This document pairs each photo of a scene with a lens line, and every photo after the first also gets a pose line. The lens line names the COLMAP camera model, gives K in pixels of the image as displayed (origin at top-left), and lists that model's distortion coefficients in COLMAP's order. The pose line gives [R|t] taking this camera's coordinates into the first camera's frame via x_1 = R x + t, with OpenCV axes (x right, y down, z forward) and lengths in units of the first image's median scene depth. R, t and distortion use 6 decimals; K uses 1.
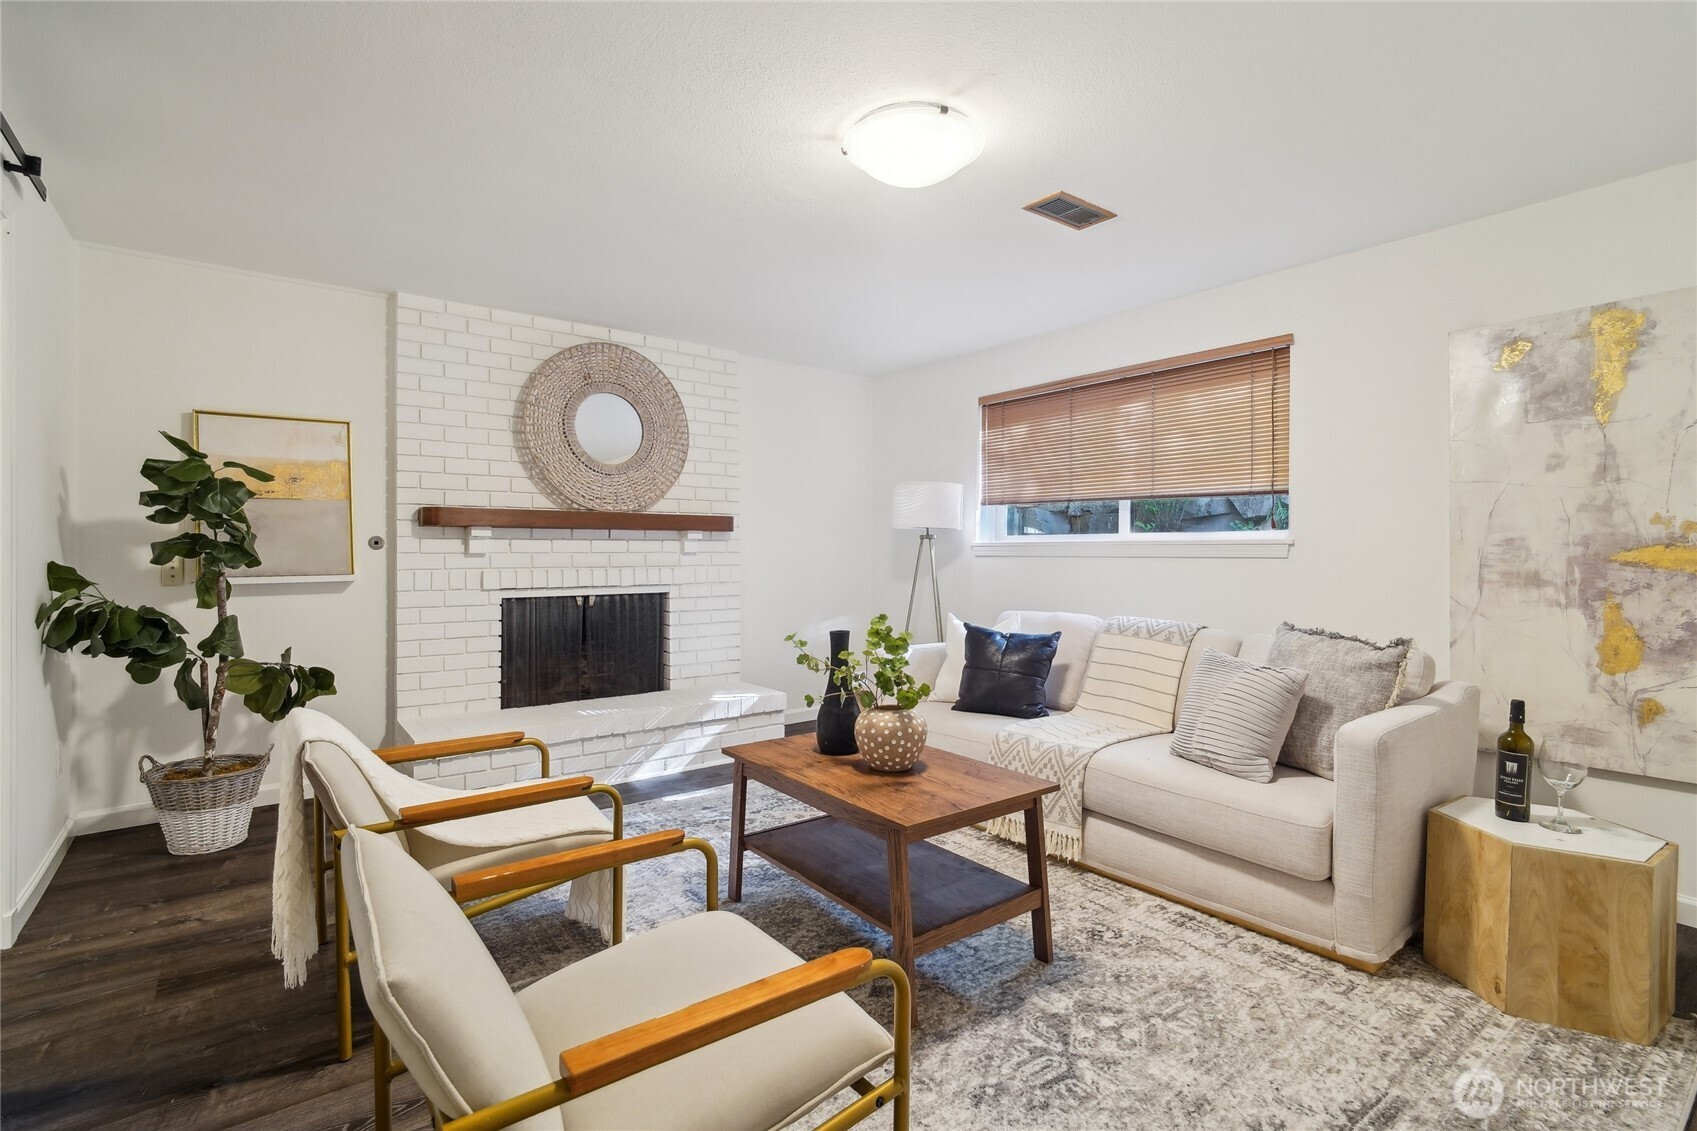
lens RADIAL K [[796.5, 0, 847.5], [0, 796.5, 566.8], [0, 0, 1]] dist [-0.014120, 0.006018]
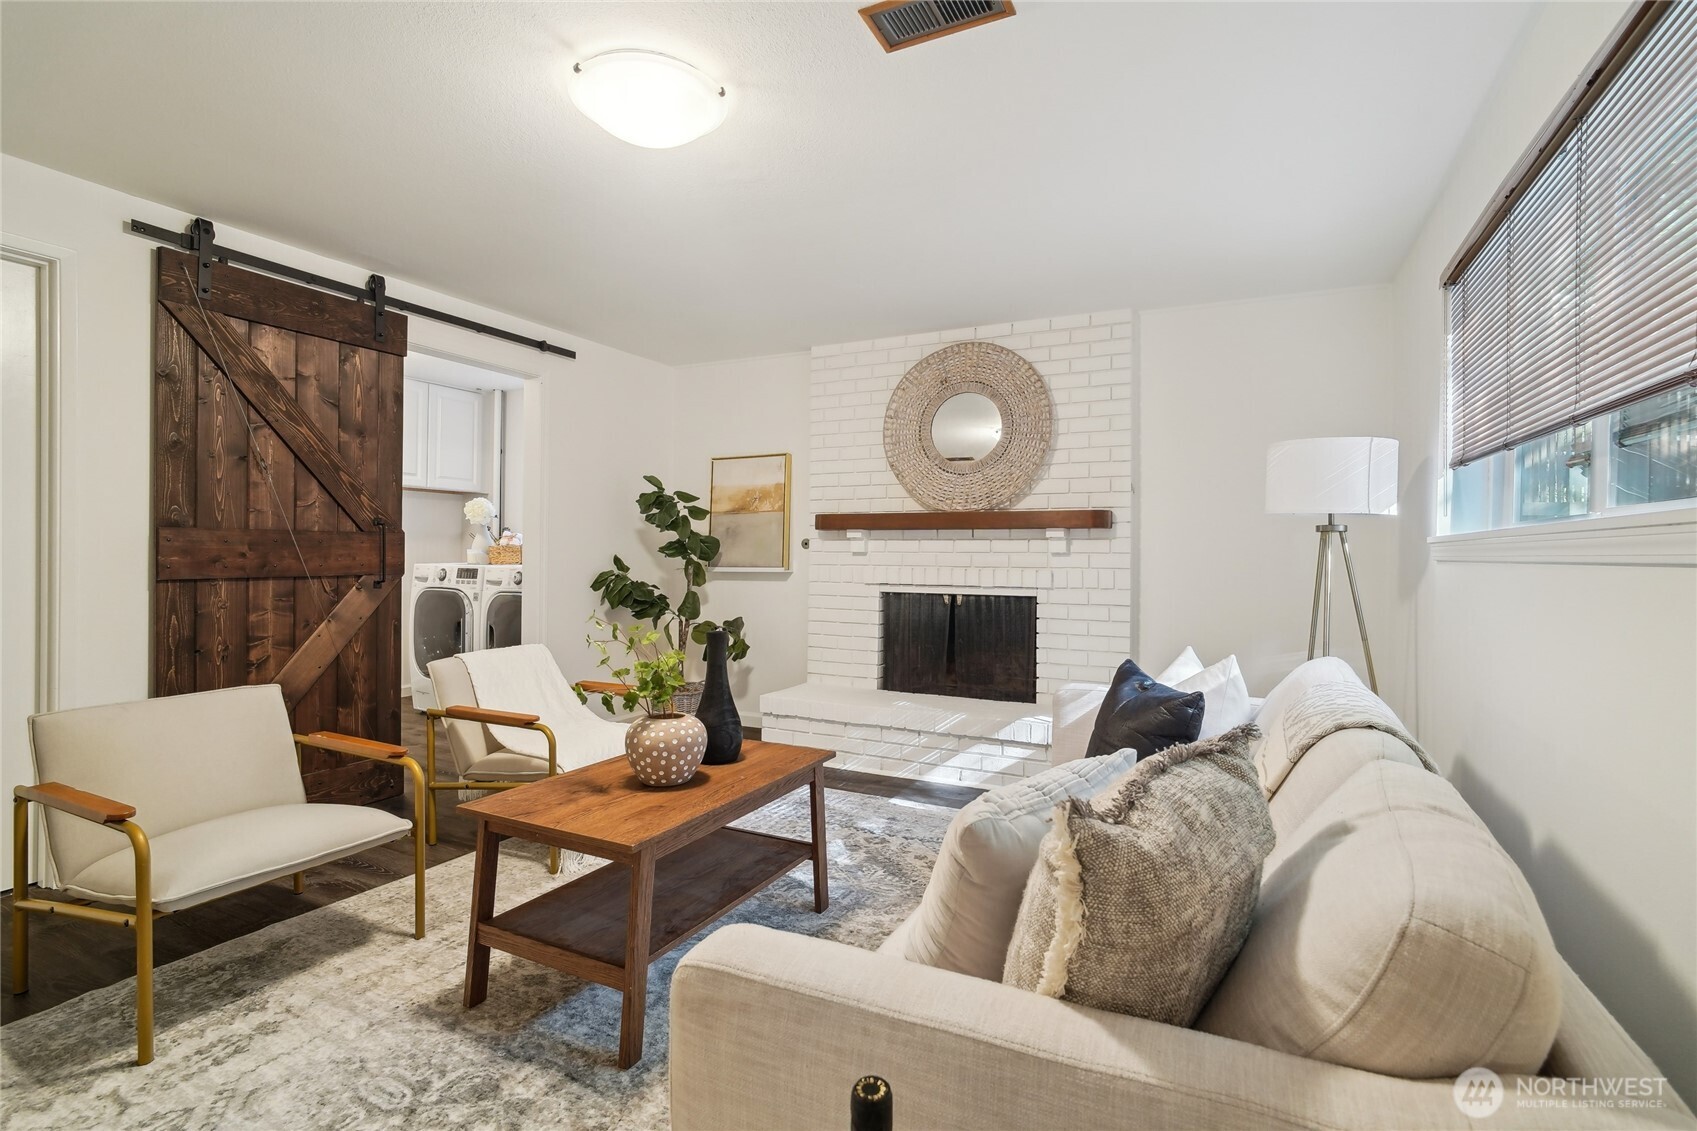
lens RADIAL K [[796.5, 0, 846.6], [0, 796.5, 561.4], [0, 0, 1]] dist [-0.014120, 0.006018]
pose [[0.437728, 0.011627, -0.899032, 0.547346], [-0.023298, 0.999727, 0.001586, -0.004654], [0.898805, 0.020252, 0.437880, 0.441373]]
